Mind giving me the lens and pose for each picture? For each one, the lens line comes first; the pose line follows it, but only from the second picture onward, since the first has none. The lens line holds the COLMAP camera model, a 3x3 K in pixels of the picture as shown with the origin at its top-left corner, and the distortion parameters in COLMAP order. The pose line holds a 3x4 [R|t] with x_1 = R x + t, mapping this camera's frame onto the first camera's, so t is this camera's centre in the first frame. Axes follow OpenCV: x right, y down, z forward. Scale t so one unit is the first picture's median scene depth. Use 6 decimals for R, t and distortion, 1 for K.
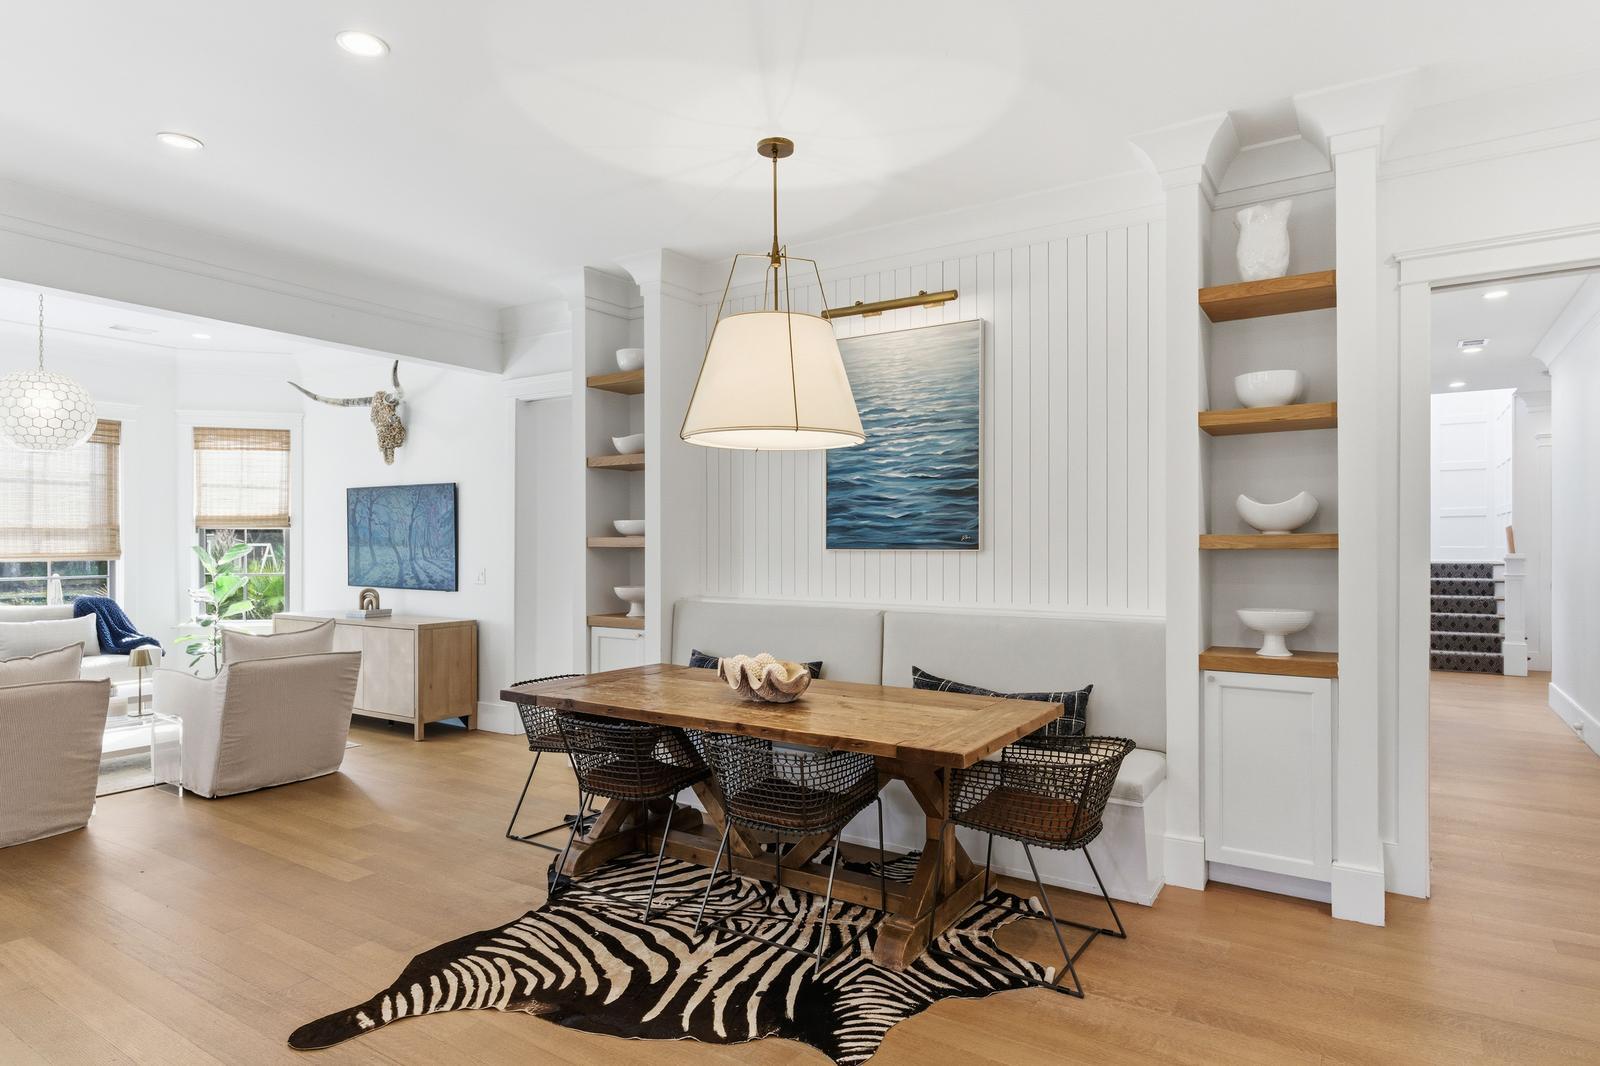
lens RADIAL K [[900.4, 0, 804.0], [0, 900.4, 547.3], [0, 0, 1]] dist [0.006139, -0.001723]
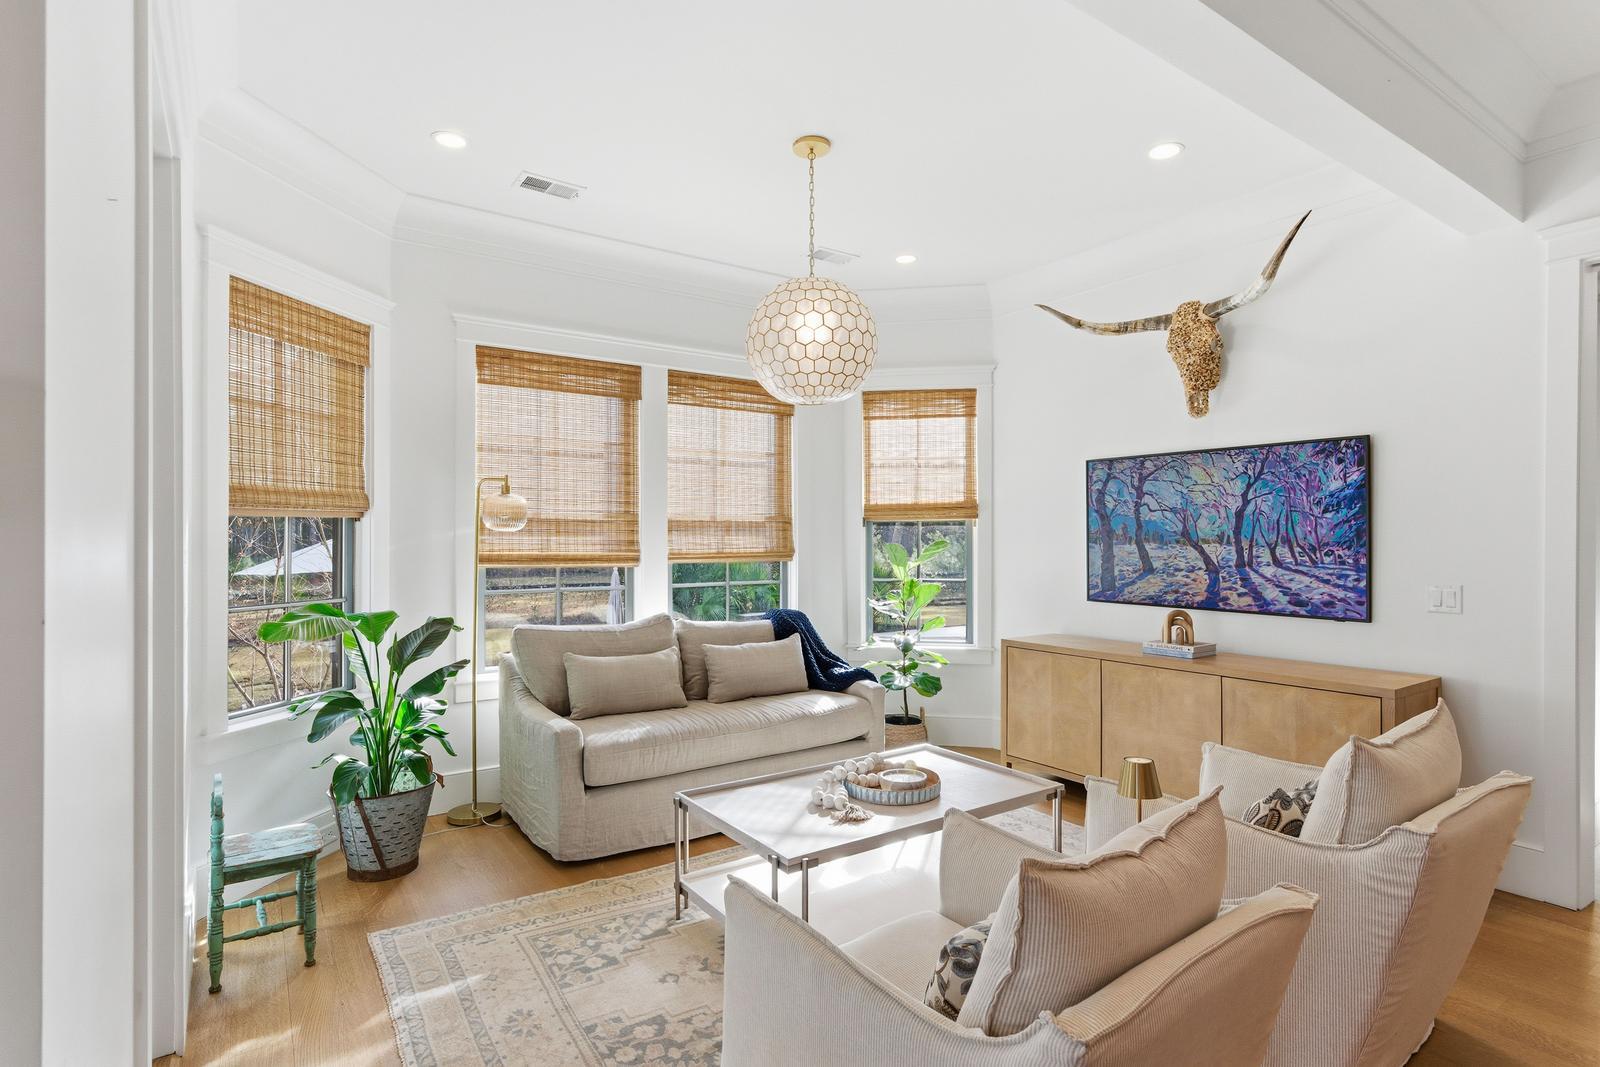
lens RADIAL K [[809.7, 0, 797.6], [0, 809.7, 527.8], [0, 0, 1]] dist [0.027118, 0.000400]
pose [[0.924855, -0.006125, -0.380271, -0.764188], [0.000112, 0.999875, -0.015832, -0.005646], [0.380320, 0.014600, 0.924740, 0.540051]]
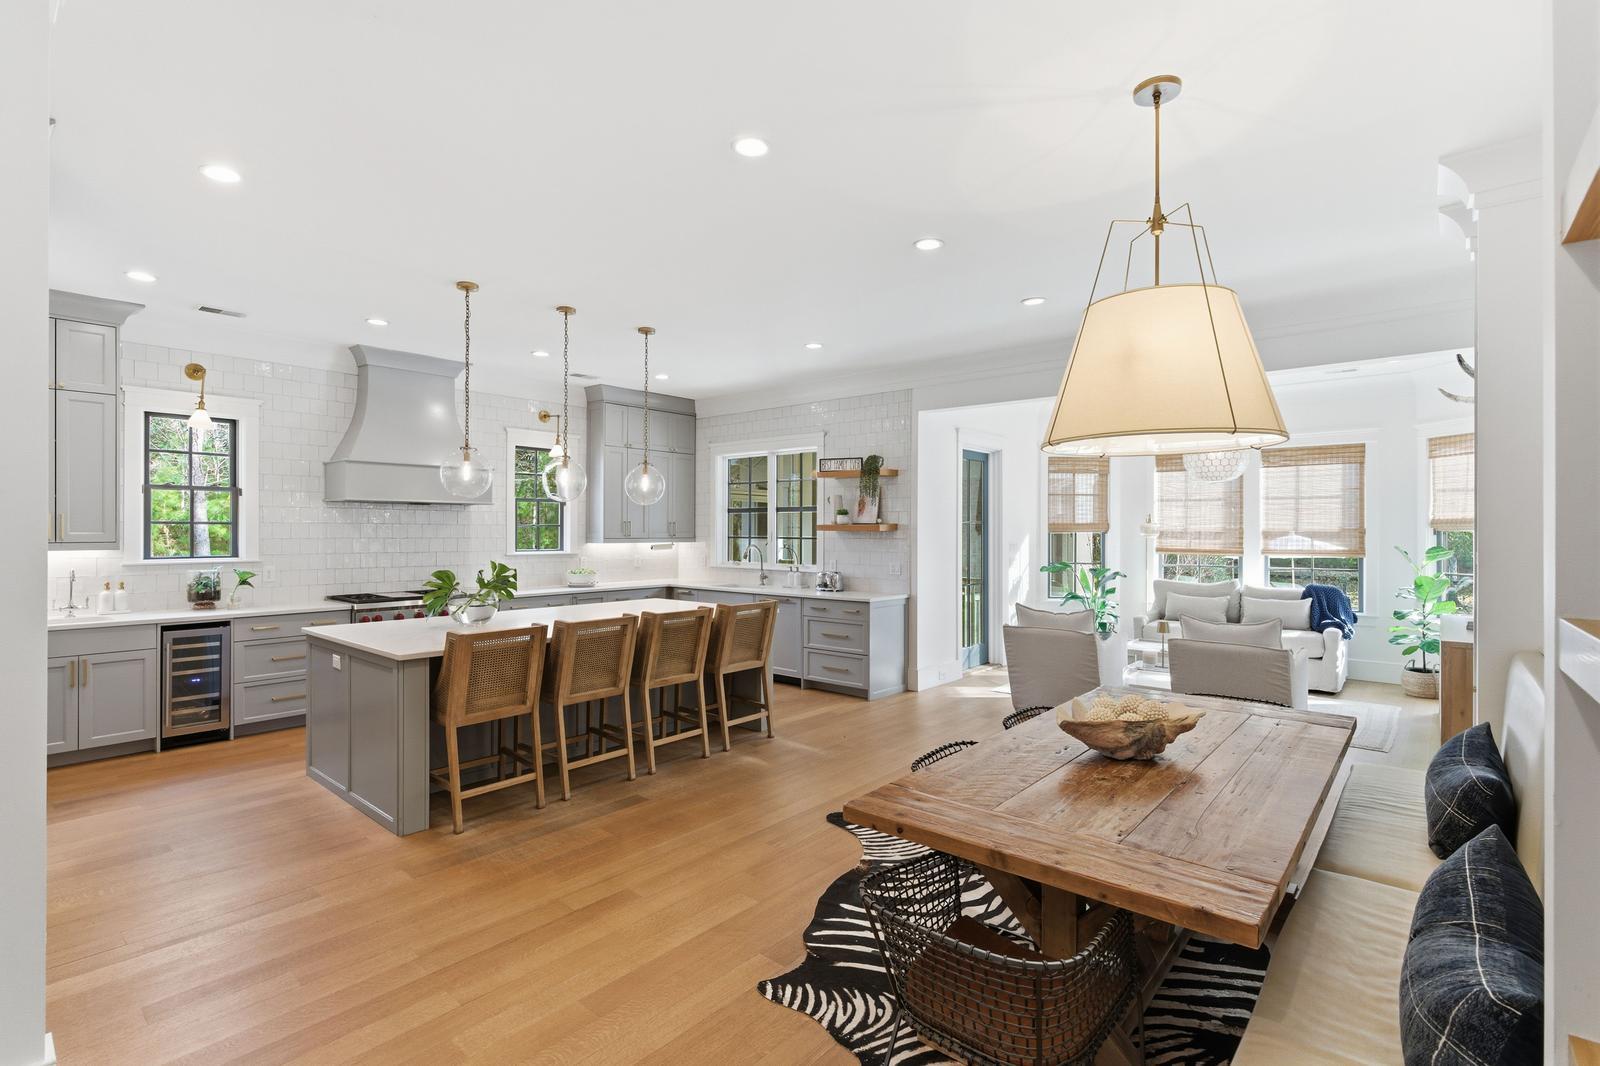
lens RADIAL K [[748.0, 0, 798.8], [0, 748.0, 531.4], [0, 0, 1]] dist [-0.006924, -0.000682]
pose [[-0.143719, 0.001445, -0.989617, 0.549961], [-0.003019, 0.999994, 0.001898, -0.032471], [0.989614, 0.003261, -0.143714, 0.615946]]
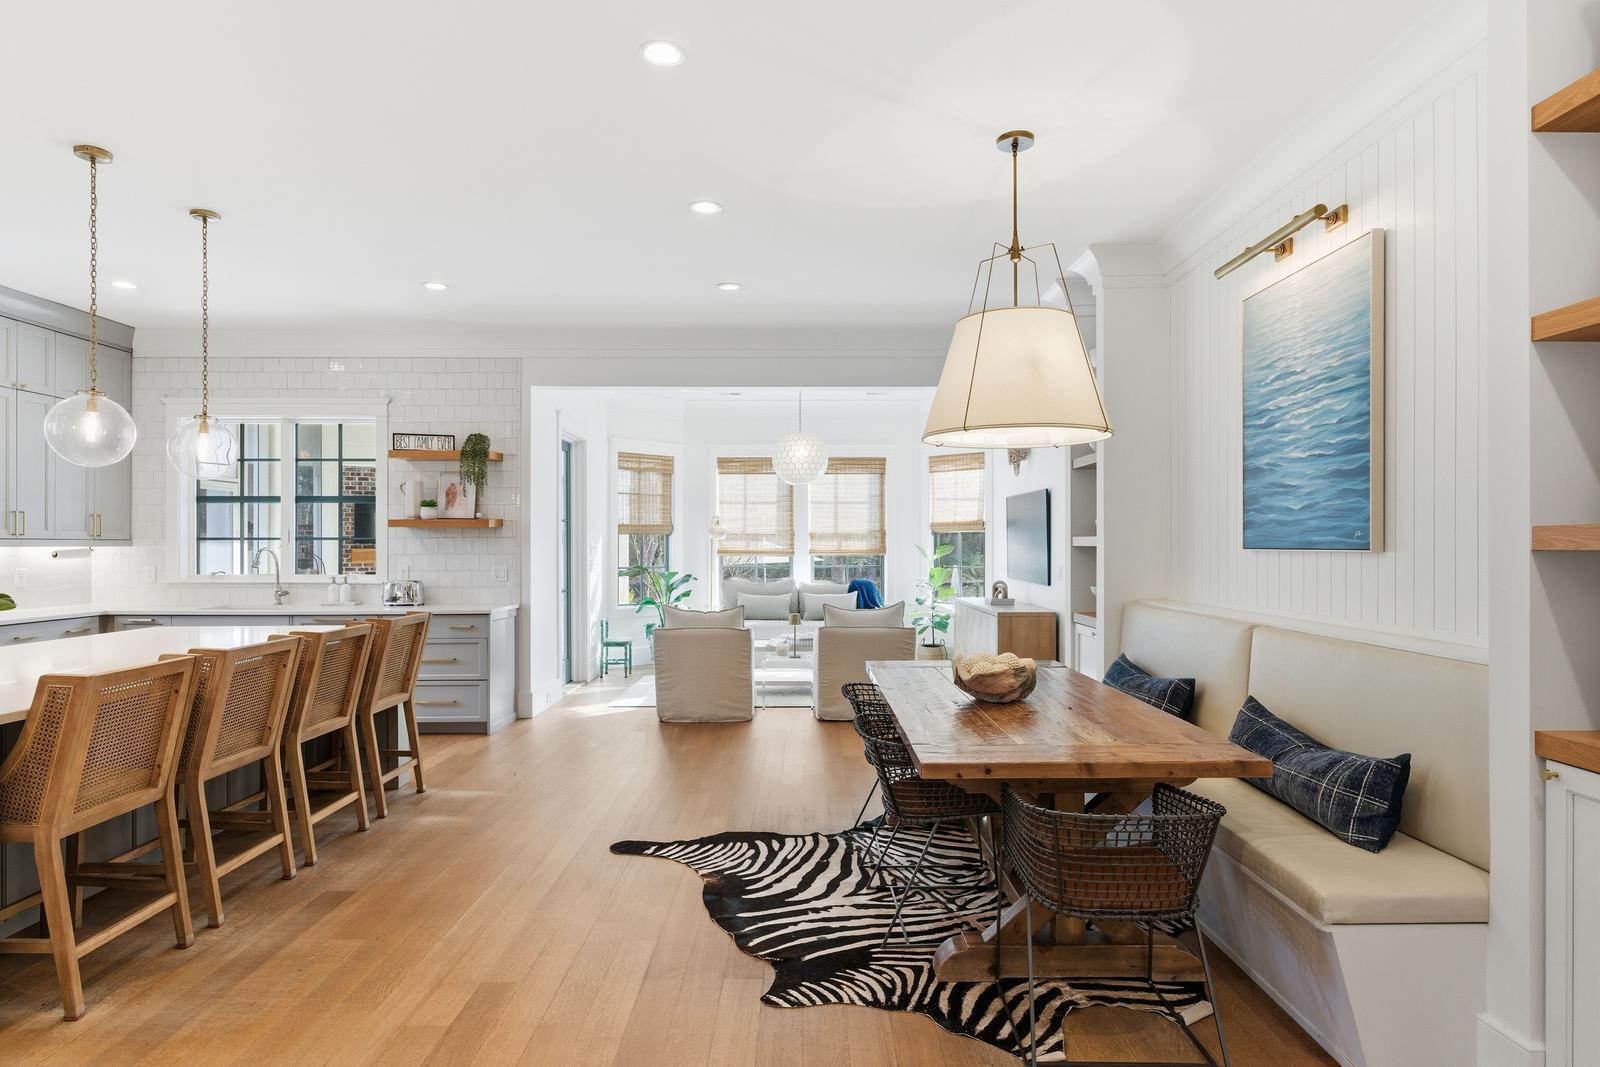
lens RADIAL K [[868.9, 0, 795.2], [0, 868.9, 546.7], [0, 0, 1]] dist [0.006185, -0.002309]
pose [[0.537441, 0.001142, -0.843301, 0.511409], [0.000215, 0.999999, 0.001492, -0.001452], [0.843301, -0.000983, 0.537440, 0.225561]]
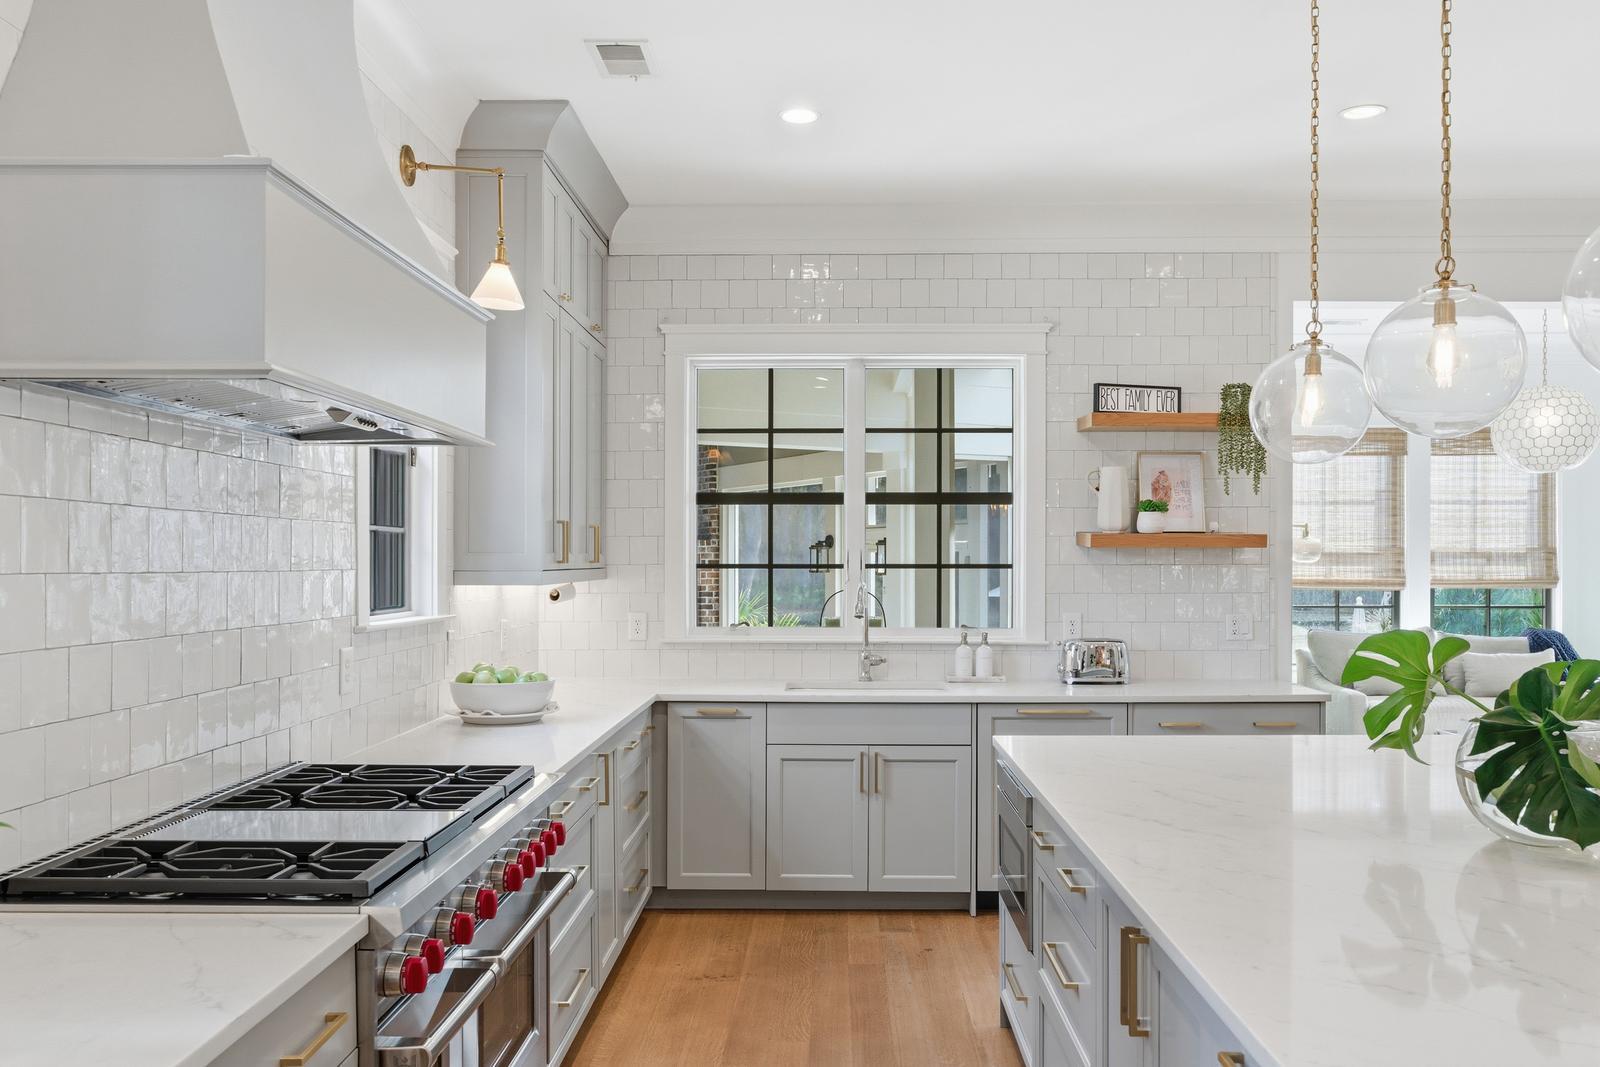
lens RADIAL K [[1263.9, 0, 793.1], [0, 1263.9, 561.8], [0, 0, 1]] dist [-0.005551, -0.000015]
pose [[0.526020, 0.000678, -0.850472, -0.176143], [-0.000190, 1.000000, 0.000680, -0.018166], [0.850472, -0.000196, 0.526020, -0.421107]]
